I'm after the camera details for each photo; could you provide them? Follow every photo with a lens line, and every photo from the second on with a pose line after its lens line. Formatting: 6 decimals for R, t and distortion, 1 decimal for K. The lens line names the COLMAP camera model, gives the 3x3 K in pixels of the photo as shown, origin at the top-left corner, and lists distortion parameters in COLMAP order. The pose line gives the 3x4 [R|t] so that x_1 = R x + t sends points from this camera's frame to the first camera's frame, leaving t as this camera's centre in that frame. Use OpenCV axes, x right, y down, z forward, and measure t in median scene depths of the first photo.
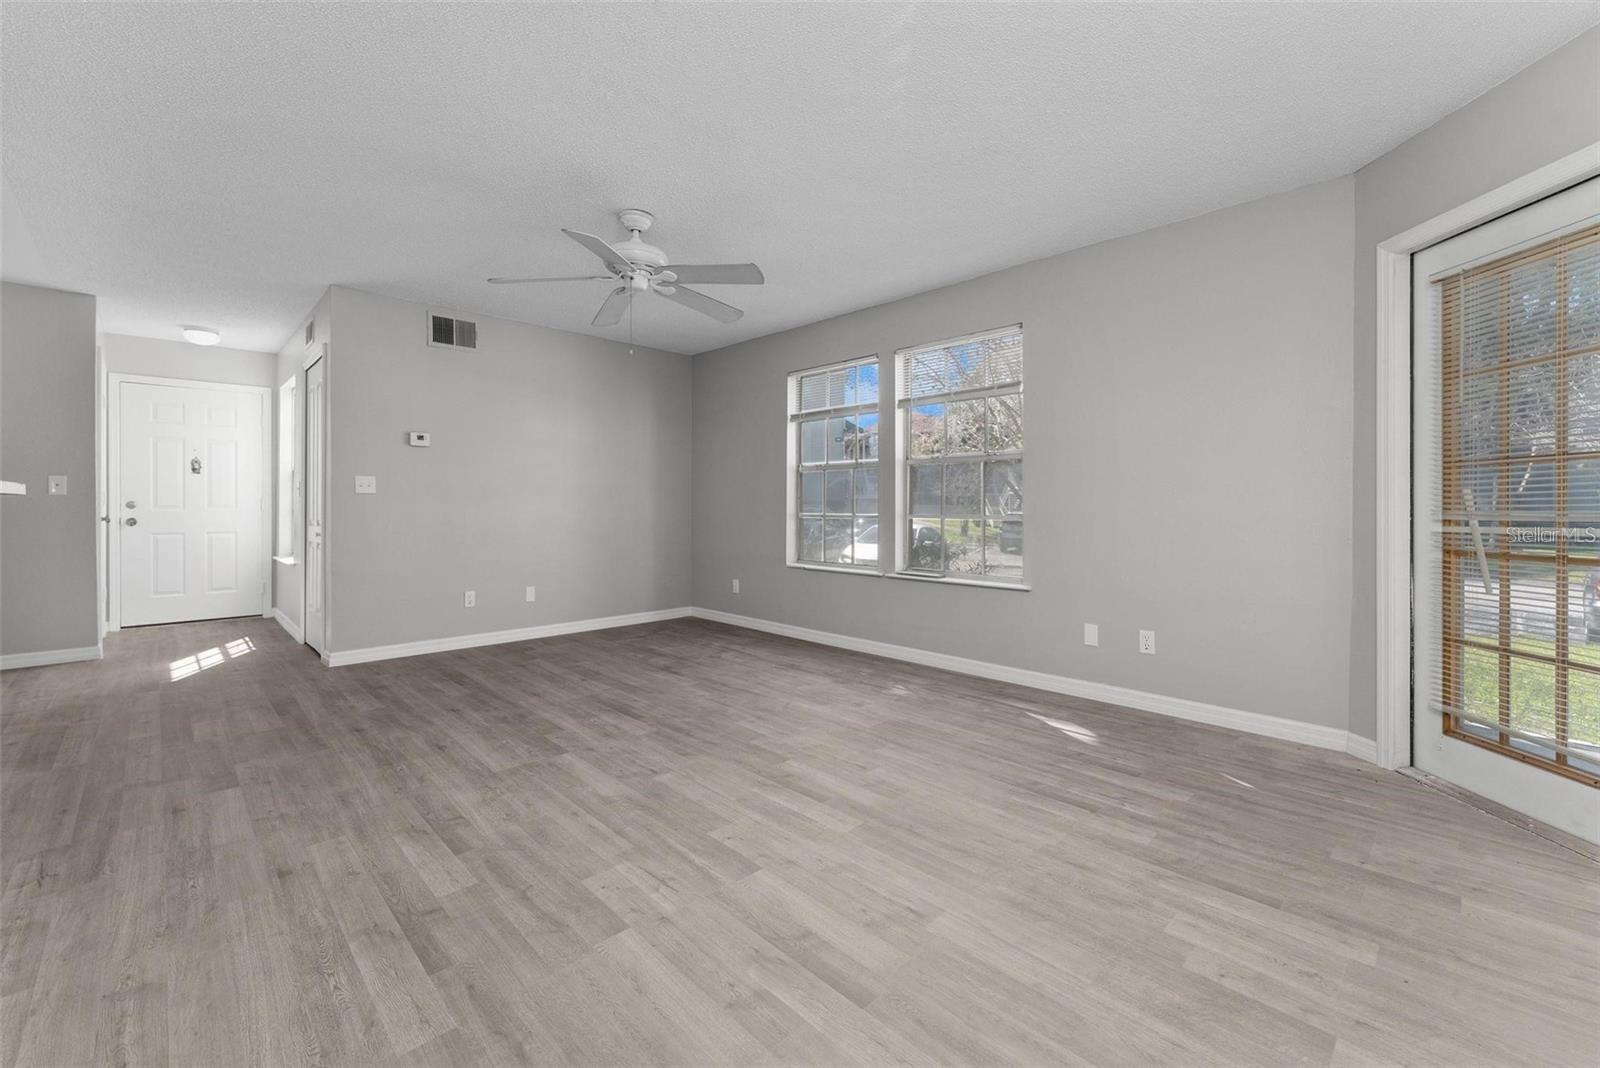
lens RADIAL K [[668.2, 0, 790.8], [0, 668.2, 503.4], [0, 0, 1]] dist [-0.001982, -0.000489]
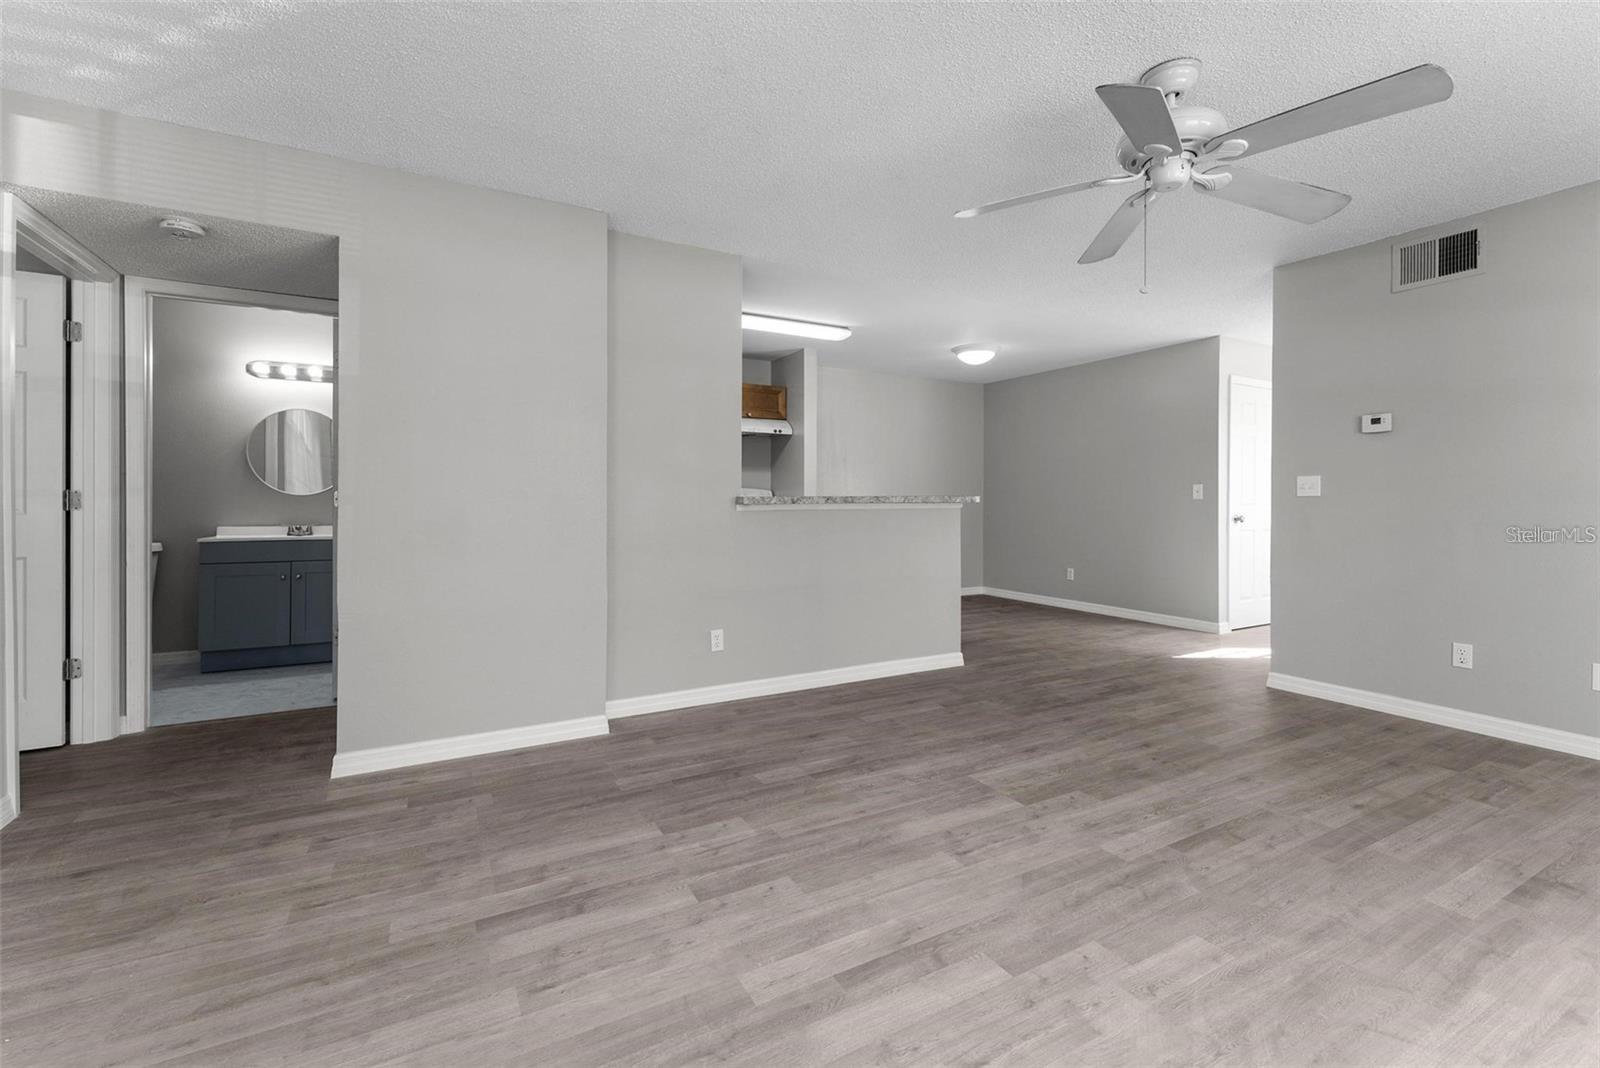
lens RADIAL K [[680.2, 0, 802.3], [0, 680.2, 523.3], [0, 0, 1]] dist [-0.002853, 0.000103]
pose [[-0.264123, 0.033419, -0.963910, 0.764167], [0.001864, 0.999415, 0.034139, -0.025683], [0.964487, 0.007220, -0.264031, 1.273066]]
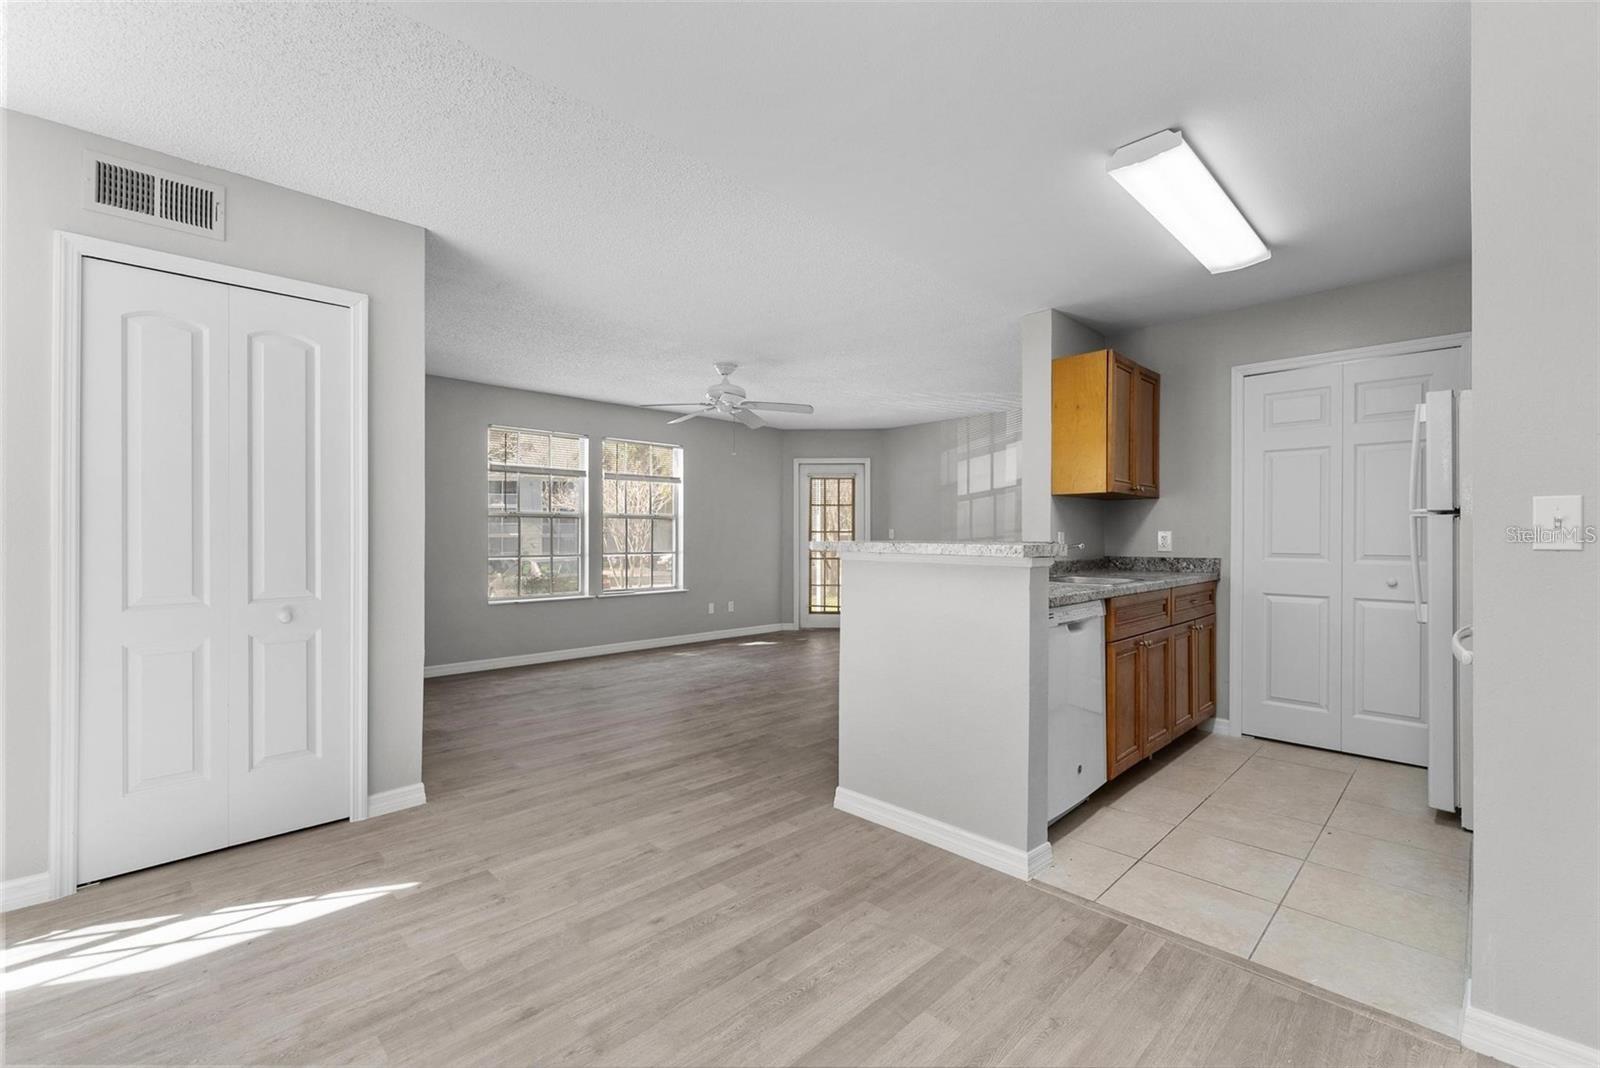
lens RADIAL K [[682.3, 0, 803.3], [0, 682.3, 530.7], [0, 0, 1]] dist [-0.001820, -0.000247]
pose [[-0.012110, 0.008300, 0.999892, -2.817171], [-0.002352, 0.999963, -0.008329, -0.045823], [-0.999924, -0.002453, -0.012090, 1.281069]]
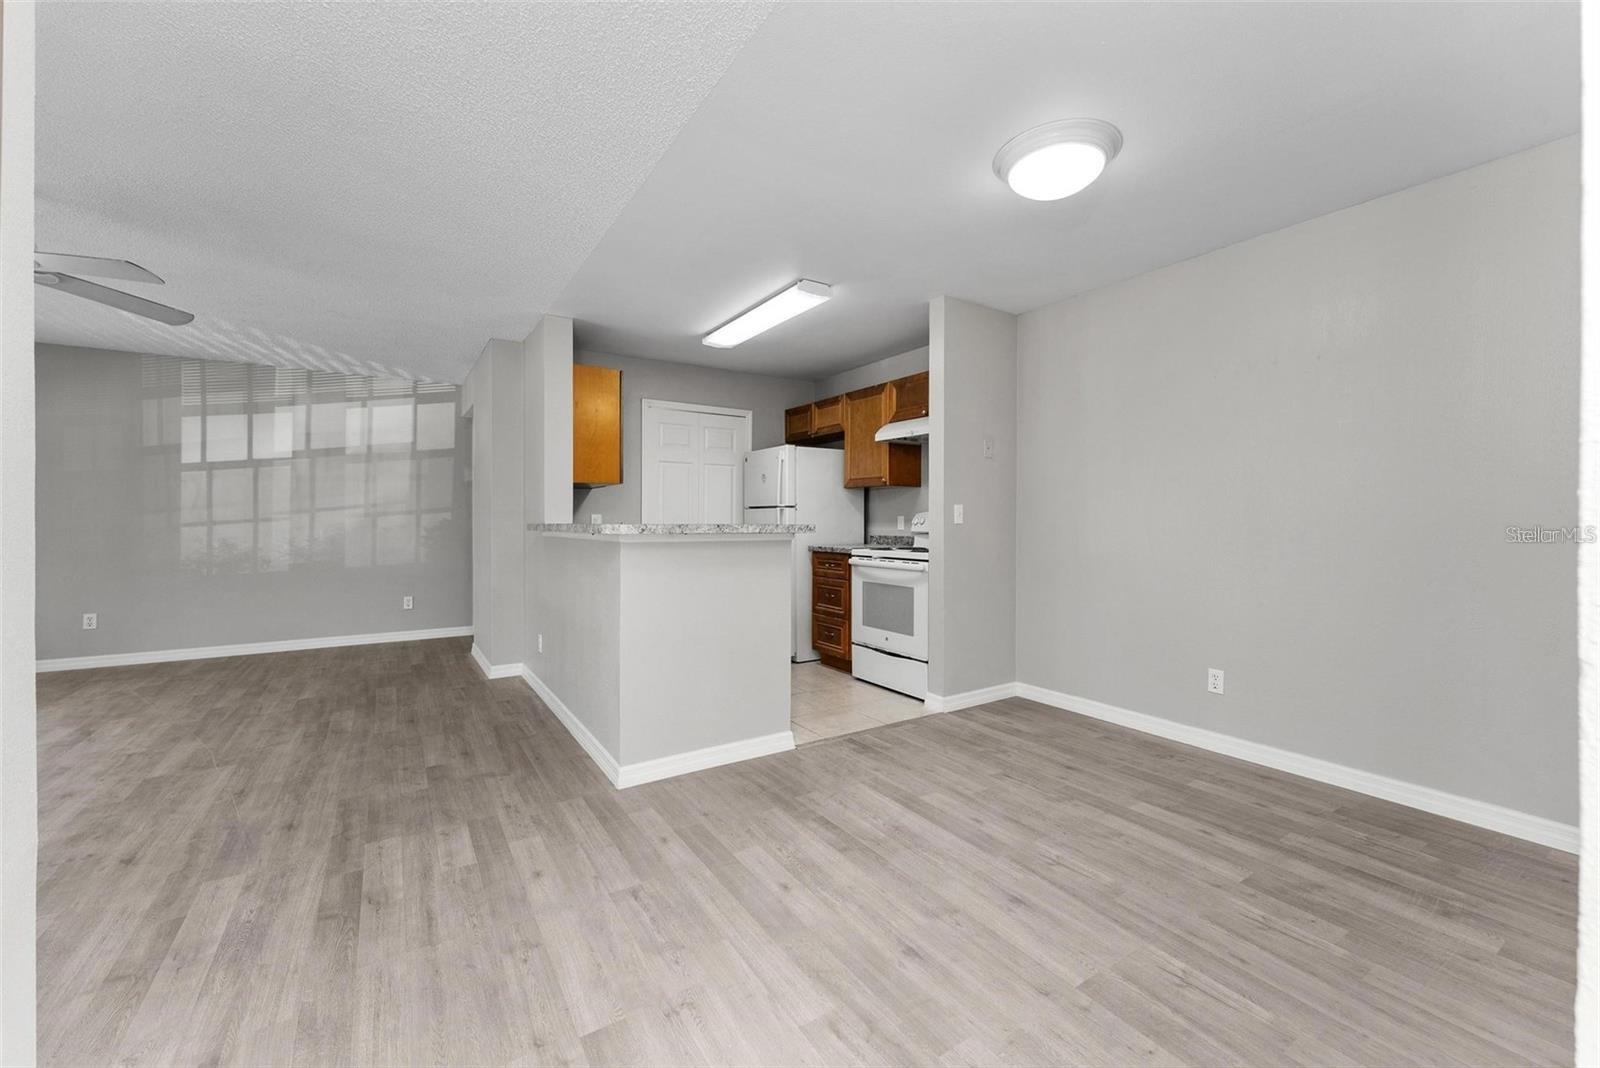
lens RADIAL K [[639.3, 0, 805.6], [0, 639.3, 526.1], [0, 0, 1]] dist [0.001342, 0.000104]
pose [[-0.982663, -0.002851, 0.185380, -2.049149], [-0.001186, 0.999958, 0.009091, -0.044789], [-0.185398, 0.008714, -0.982625, 2.395200]]
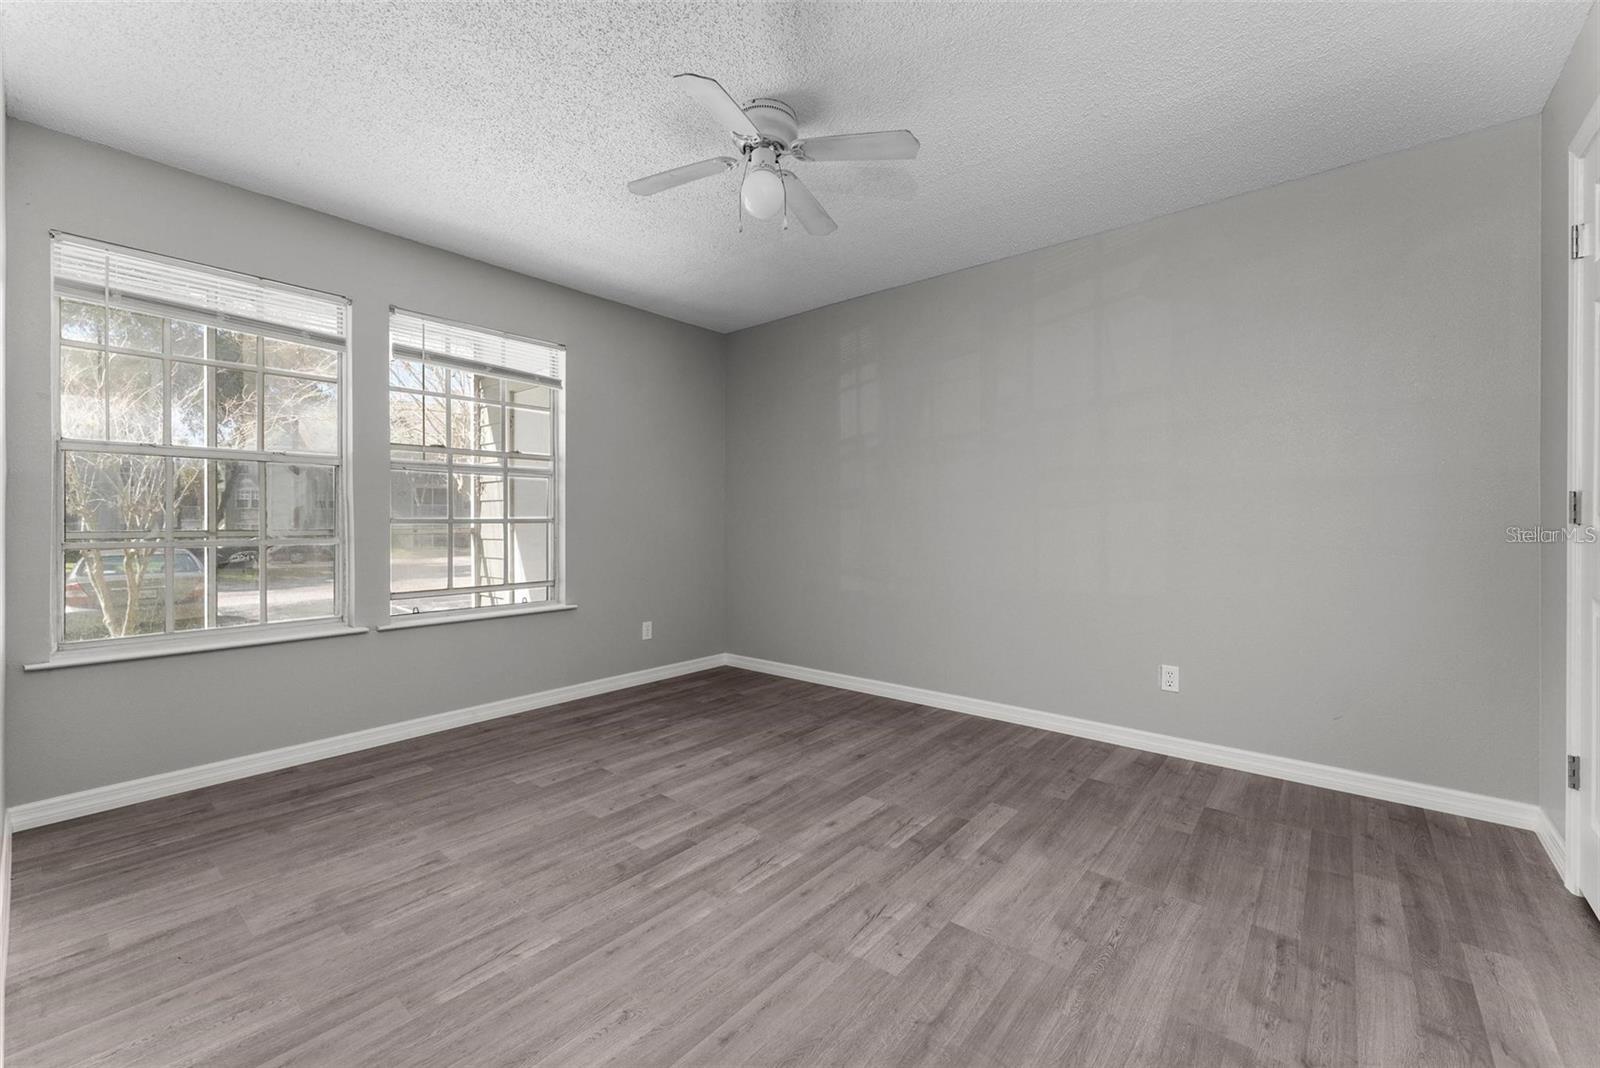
lens RADIAL K [[652.4, 0, 799.3], [0, 652.4, 527.4], [0, 0, 1]] dist [0.000182, -0.000041]
pose [[-0.120294, -0.013626, 0.992645, -0.983511], [0.002756, 0.999897, 0.014060, -0.014779], [-0.992734, 0.004427, -0.120244, 1.074062]]
